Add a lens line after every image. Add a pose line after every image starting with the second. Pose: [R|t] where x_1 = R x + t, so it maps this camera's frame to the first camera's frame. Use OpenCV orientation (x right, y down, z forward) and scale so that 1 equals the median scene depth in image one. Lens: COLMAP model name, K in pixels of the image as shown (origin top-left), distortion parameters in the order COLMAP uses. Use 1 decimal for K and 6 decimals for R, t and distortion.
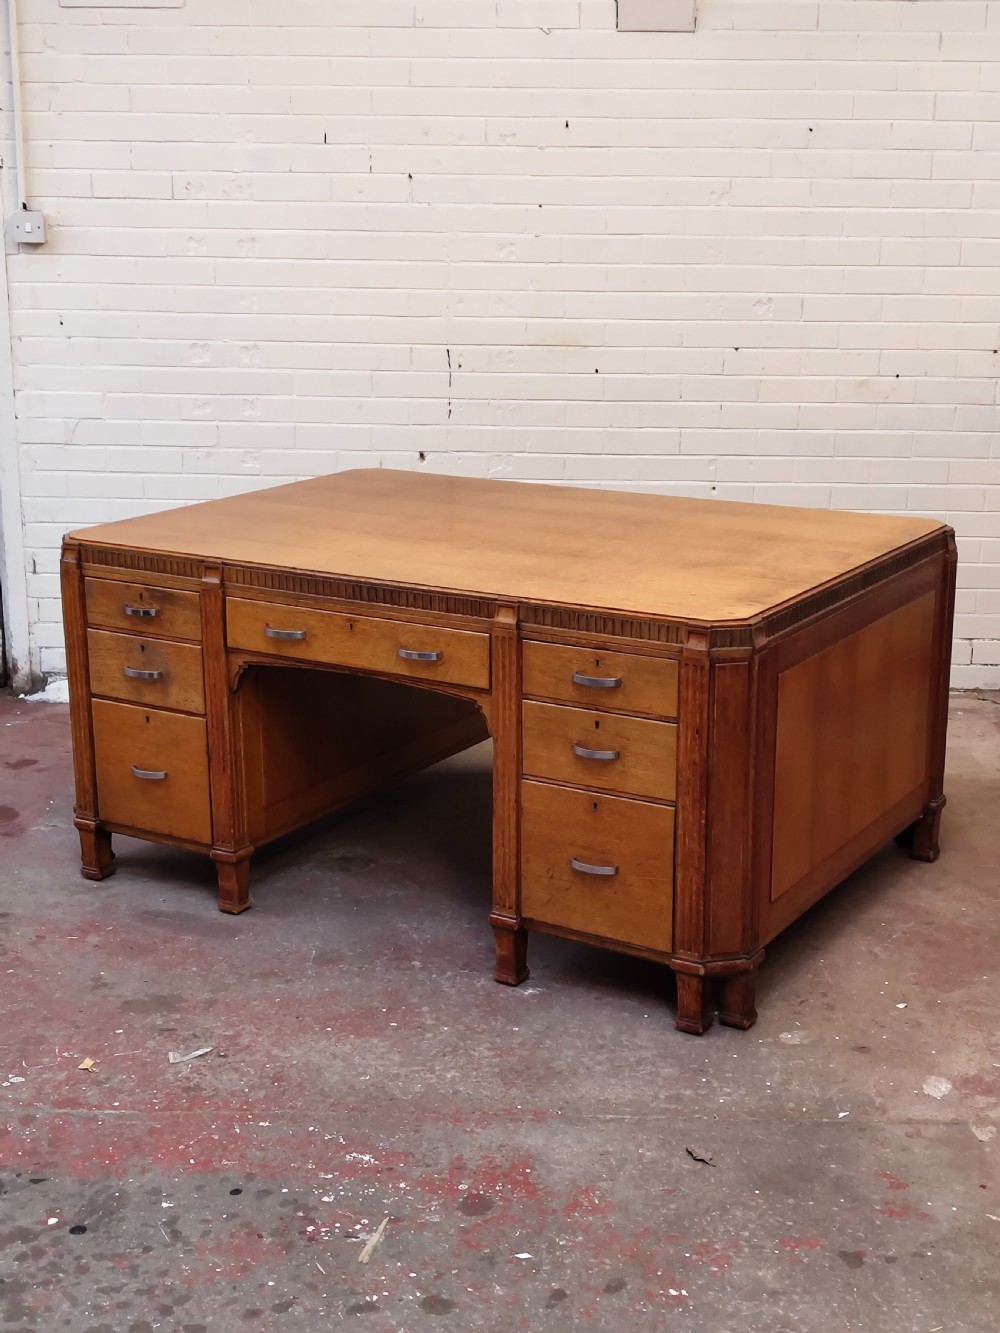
lens RADIAL K [[1832.7, 0, 495.7], [0, 1832.7, 675.2], [0, 0, 1]] dist [0.132723, -0.476219]
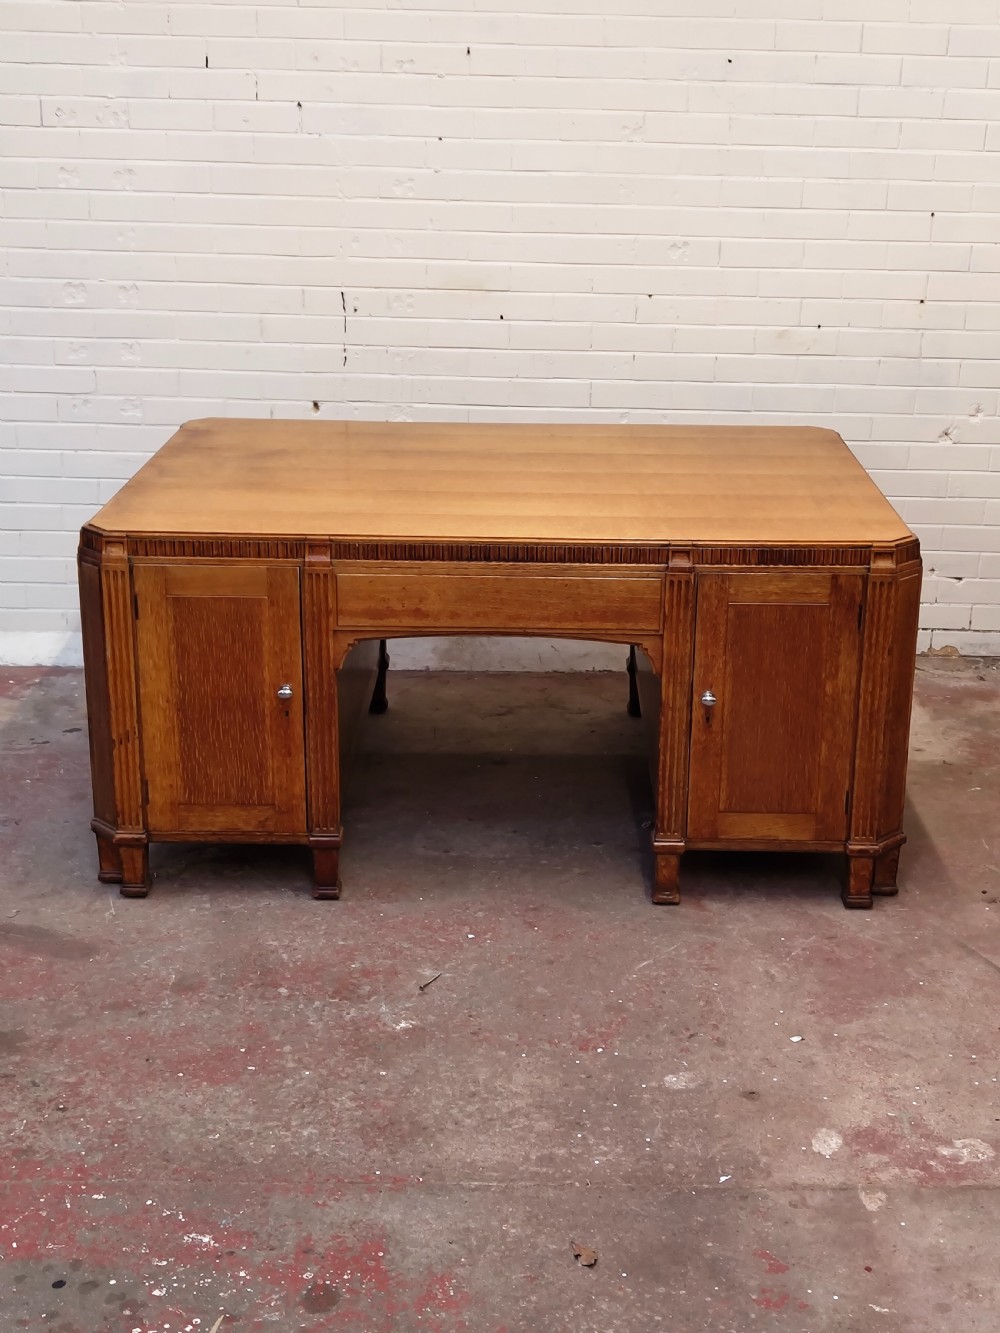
lens RADIAL K [[1834.2, 0, 517.1], [0, 1834.2, 671.9], [0, 0, 1]] dist [0.144937, -0.542122]
pose [[0.999278, 0.002092, 0.037941, 0.043365], [-0.004484, 0.997999, 0.063066, -0.069985], [-0.037733, -0.063191, 0.997288, 0.080854]]
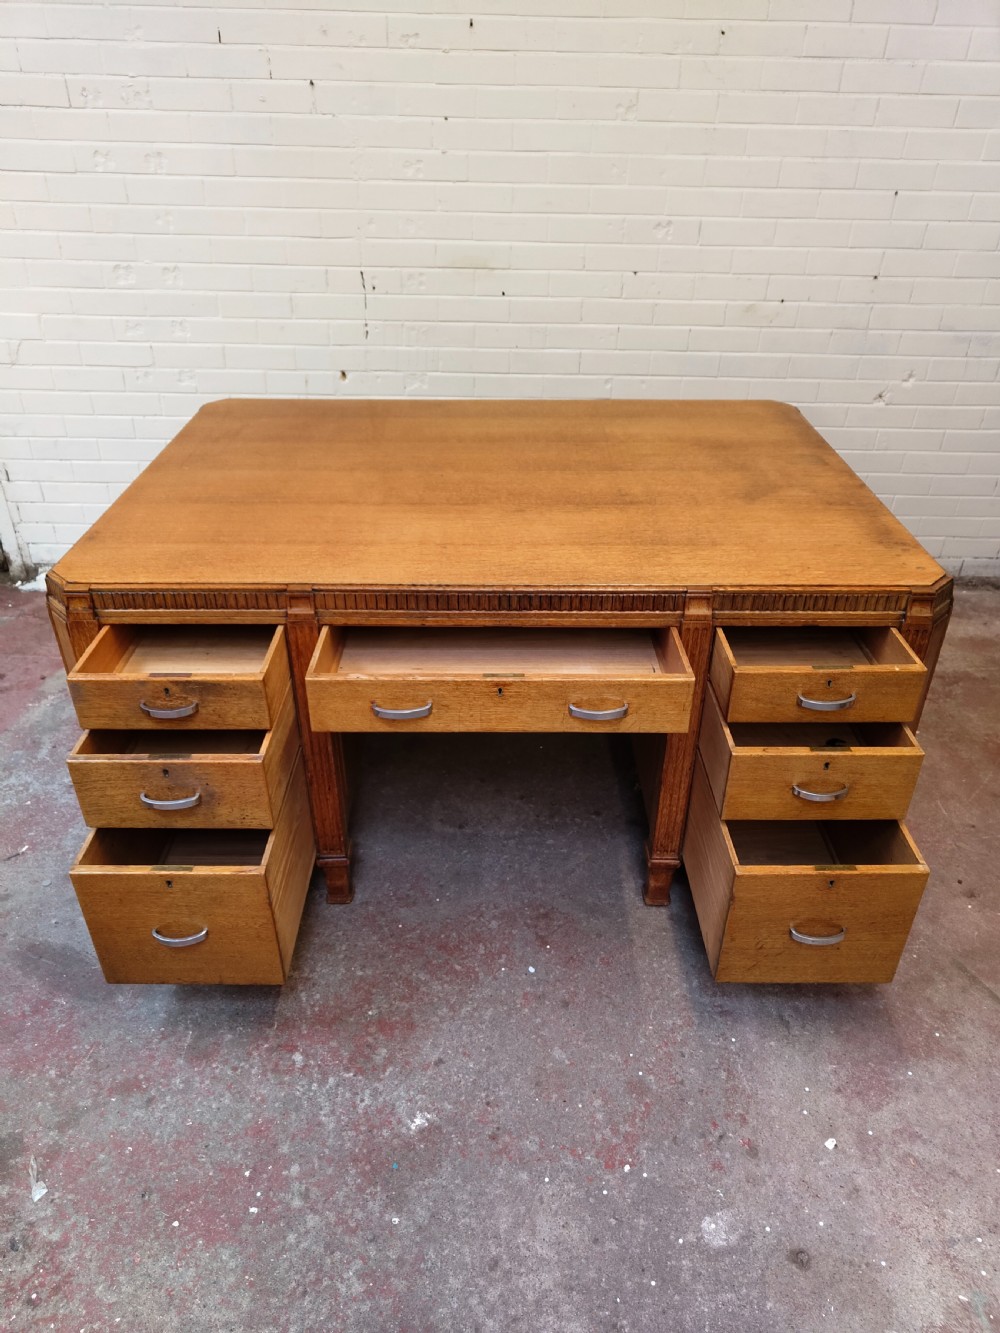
lens RADIAL K [[926.9, 0, 496.2], [0, 926.9, 677.8], [0, 0, 1]] dist [0.004670, 0.000356]
pose [[0.999326, -0.012697, 0.034456, 0.046608], [0.001875, 0.954740, 0.297435, -0.178580], [-0.036673, -0.297169, 0.954120, 0.668834]]
